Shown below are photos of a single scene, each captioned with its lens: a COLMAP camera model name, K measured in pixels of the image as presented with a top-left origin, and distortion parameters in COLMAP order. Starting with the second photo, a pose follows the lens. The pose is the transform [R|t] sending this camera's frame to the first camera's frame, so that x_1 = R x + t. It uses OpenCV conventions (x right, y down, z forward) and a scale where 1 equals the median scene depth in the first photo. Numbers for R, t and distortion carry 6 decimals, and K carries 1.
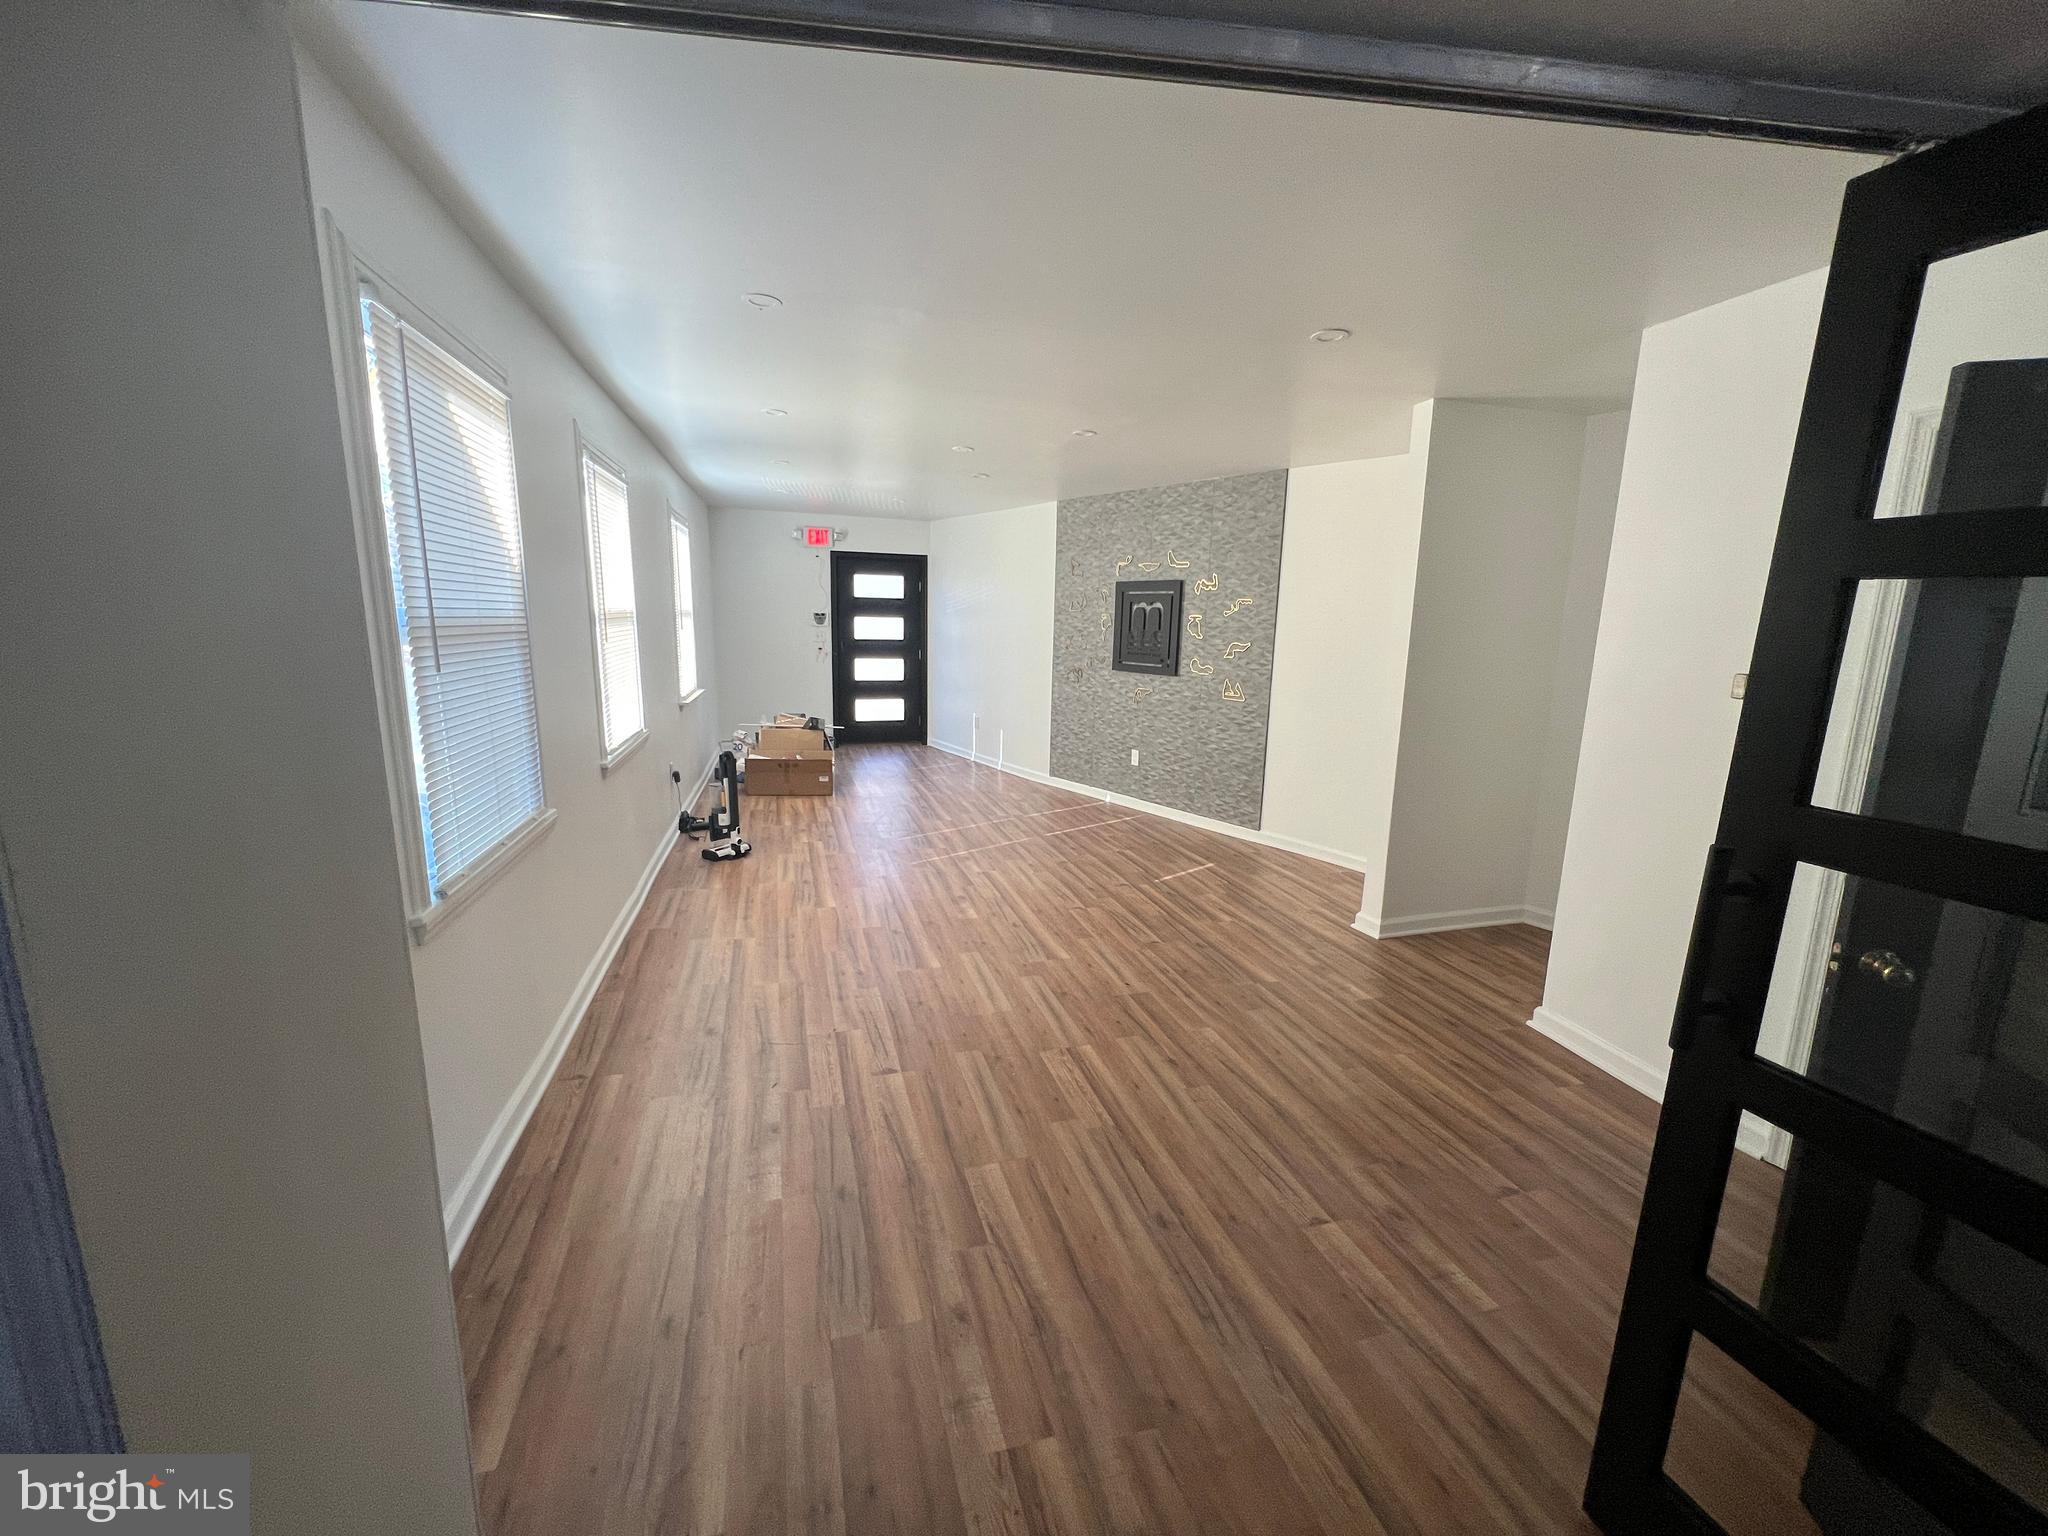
lens RADIAL K [[816.5, 0, 1025.6], [0, 816.5, 764.2], [0, 0, 1]] dist [0.000078, -0.000053]
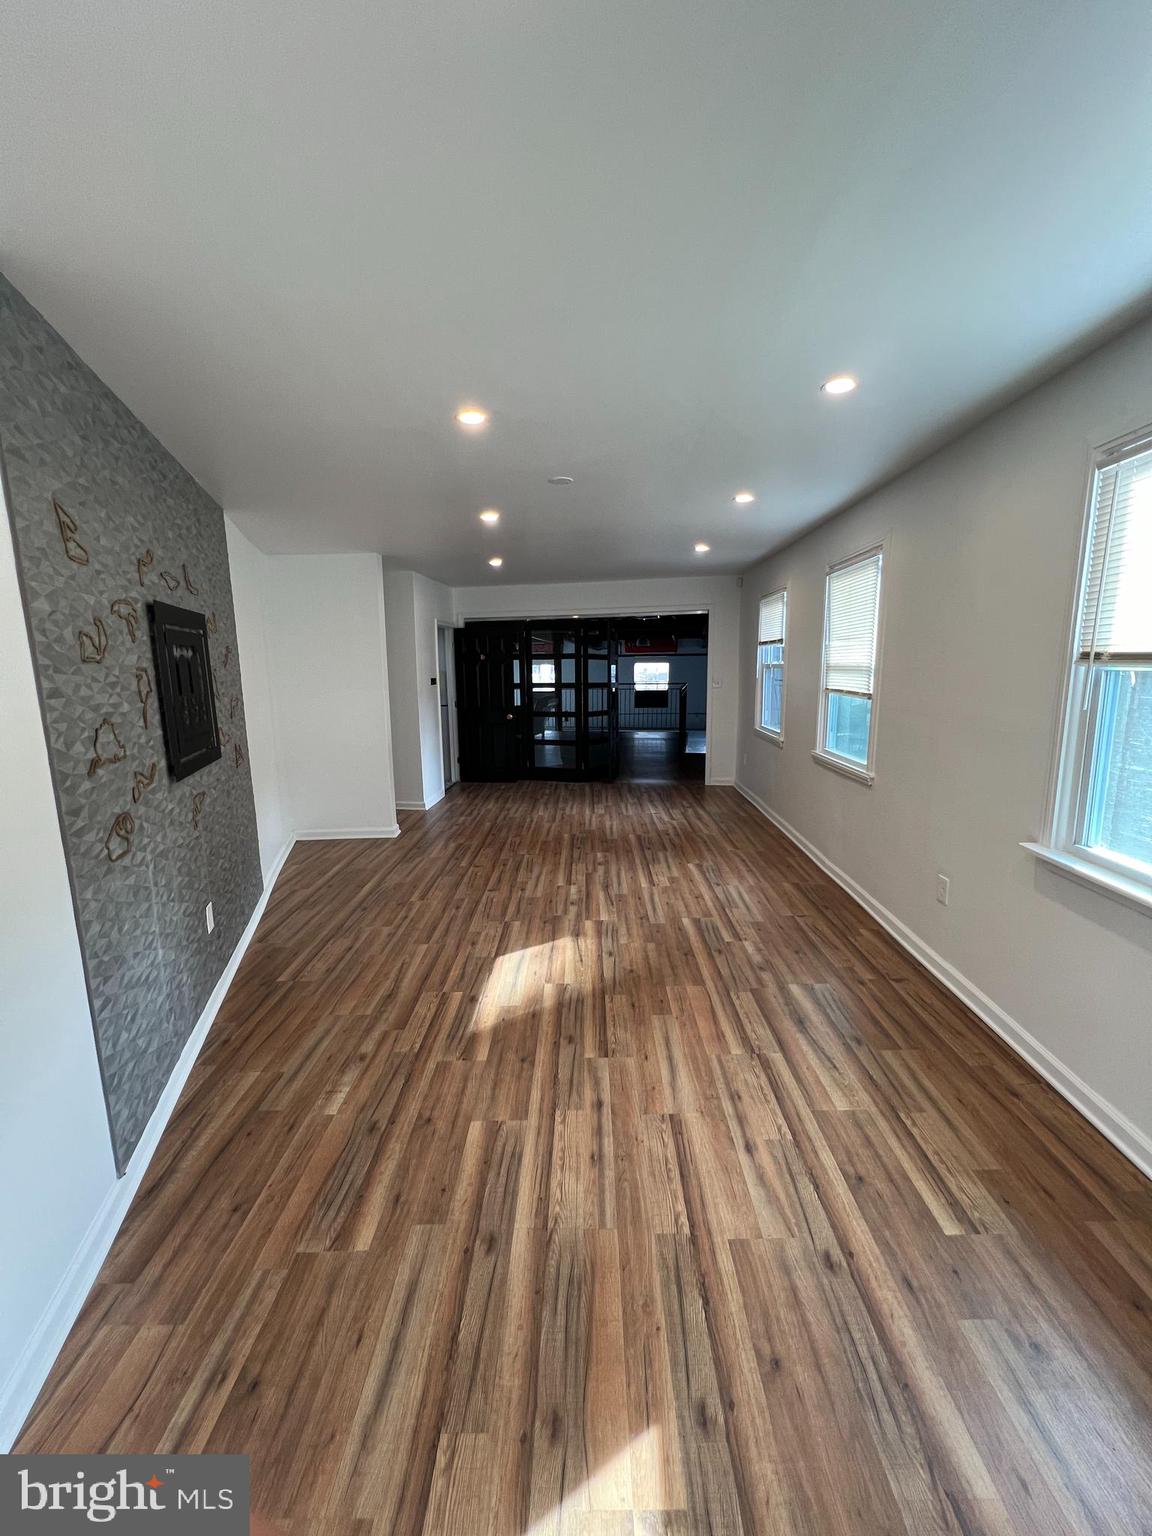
lens RADIAL K [[612.4, 0, 578.9], [0, 612.4, 769.1], [0, 0, 1]] dist [0.000078, -0.000053]
pose [[-0.953705, -0.059093, 0.294881, -0.329737], [0.048136, 0.937871, 0.343628, -0.342056], [-0.296866, 0.341914, -0.891608, 1.811150]]
